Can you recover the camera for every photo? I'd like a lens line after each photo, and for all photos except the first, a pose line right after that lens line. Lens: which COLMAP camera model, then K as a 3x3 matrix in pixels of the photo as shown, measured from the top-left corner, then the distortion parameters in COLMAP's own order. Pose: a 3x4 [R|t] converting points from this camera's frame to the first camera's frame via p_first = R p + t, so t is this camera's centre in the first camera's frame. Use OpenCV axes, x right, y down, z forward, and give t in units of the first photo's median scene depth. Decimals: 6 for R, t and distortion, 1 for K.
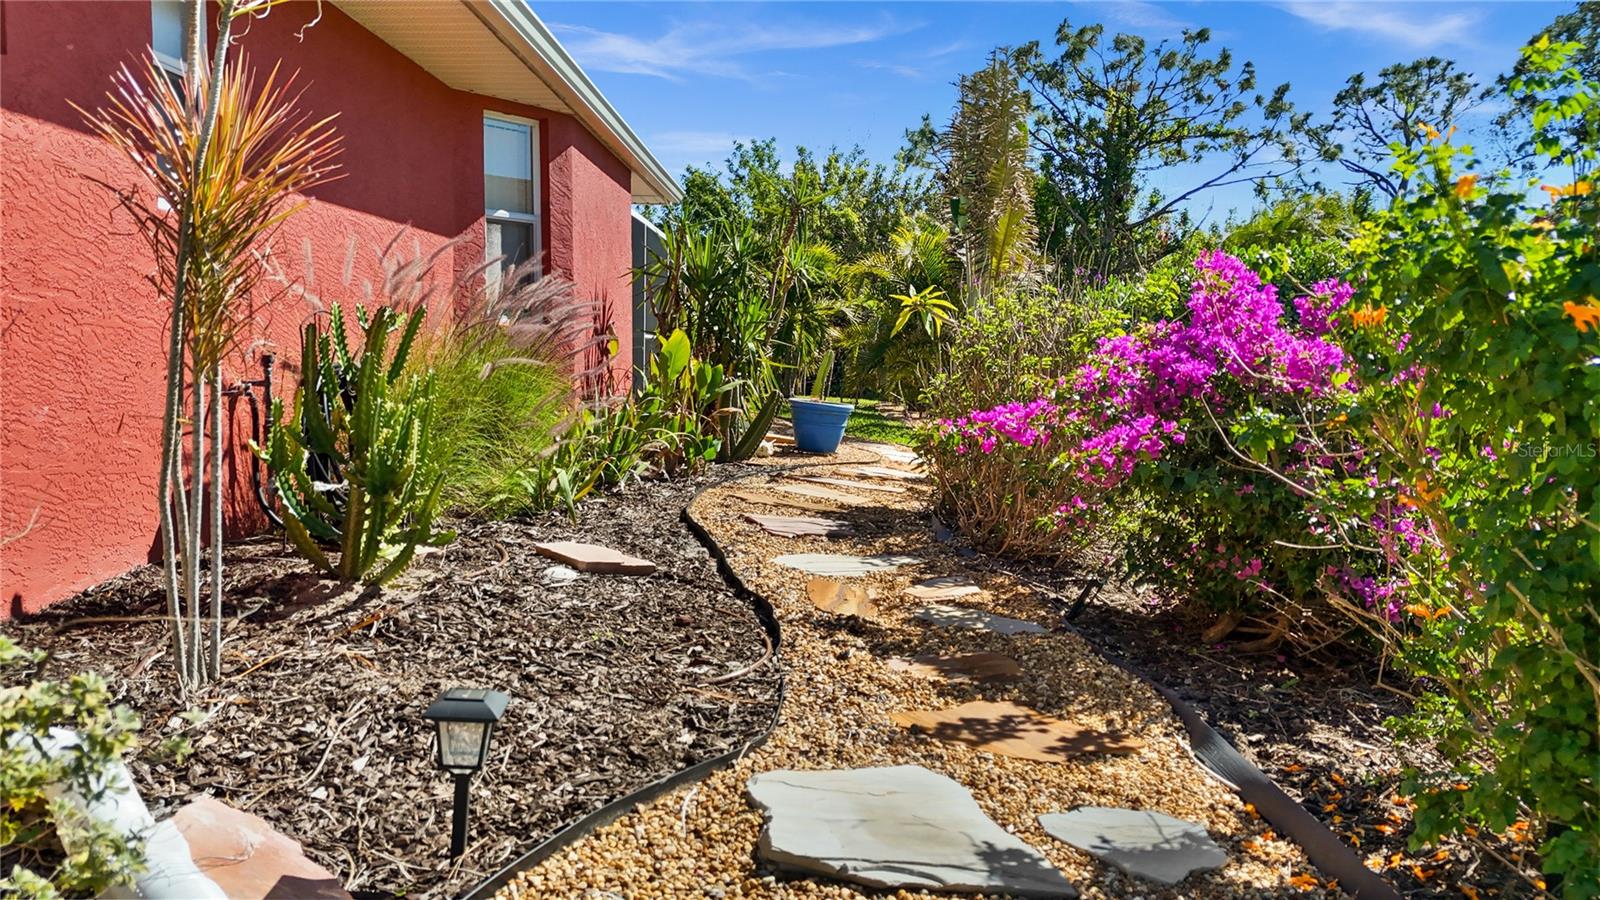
lens RADIAL K [[1197.3, 0, 800.9], [0, 1197.3, 401.1], [0, 0, 1]] dist [0.045965, -0.024698]
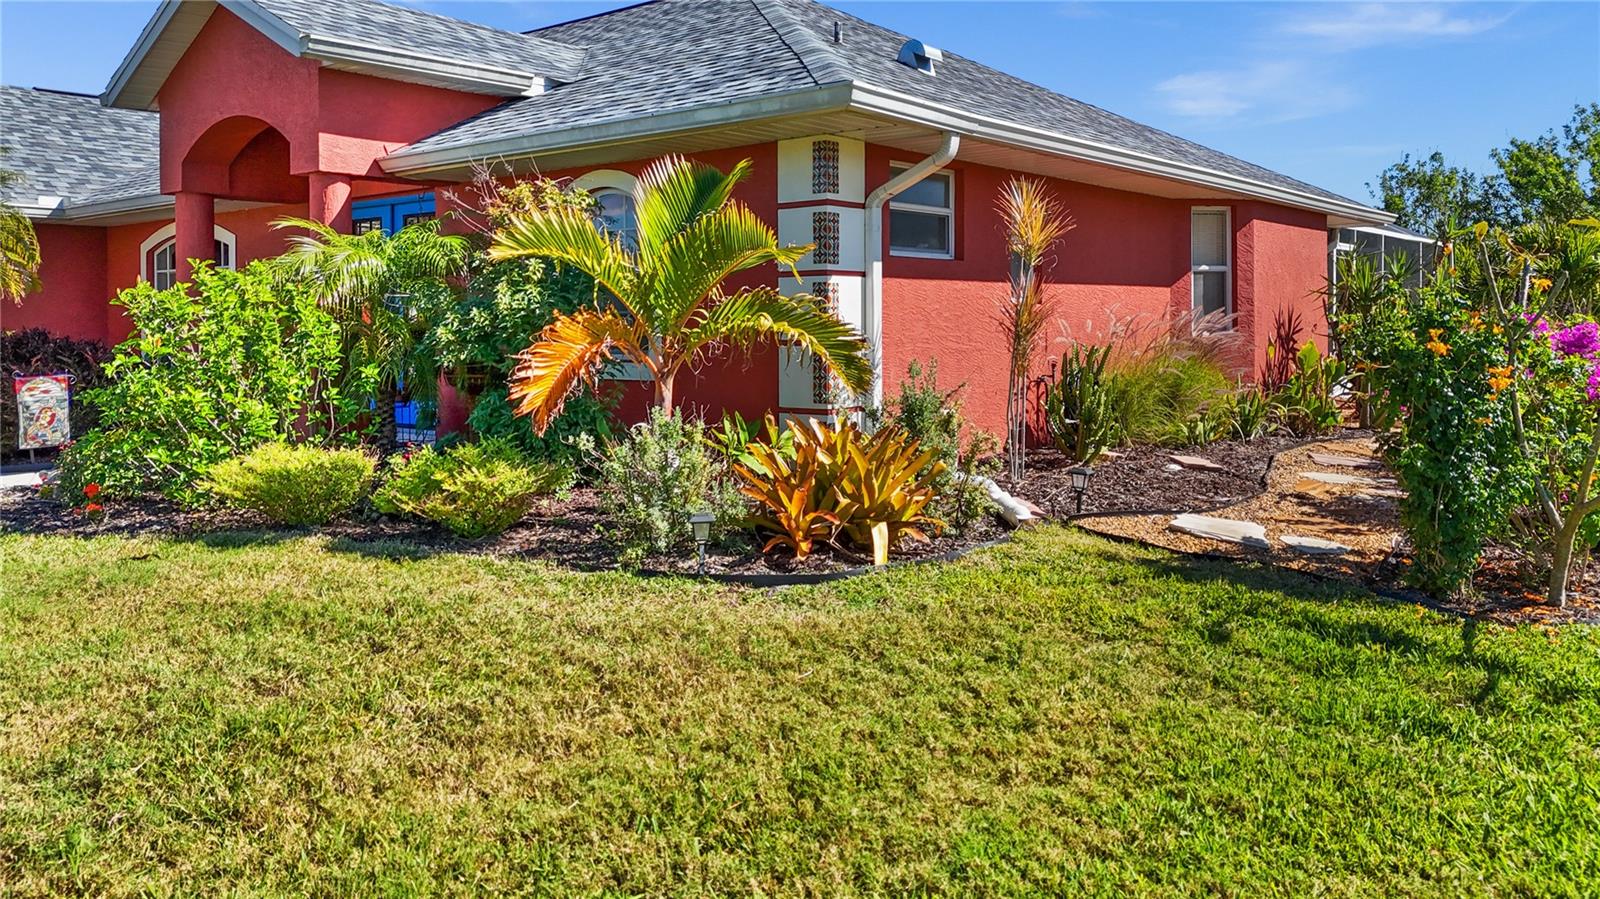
lens RADIAL K [[1197.3, 0, 799.4], [0, 1197.3, 449.0], [0, 0, 1]] dist [0.045965, -0.024698]
pose [[0.786021, 0.048137, -0.616323, 0.580750], [-0.012576, 0.998003, 0.061909, -0.012661], [0.618072, -0.040911, 0.785056, -1.066954]]
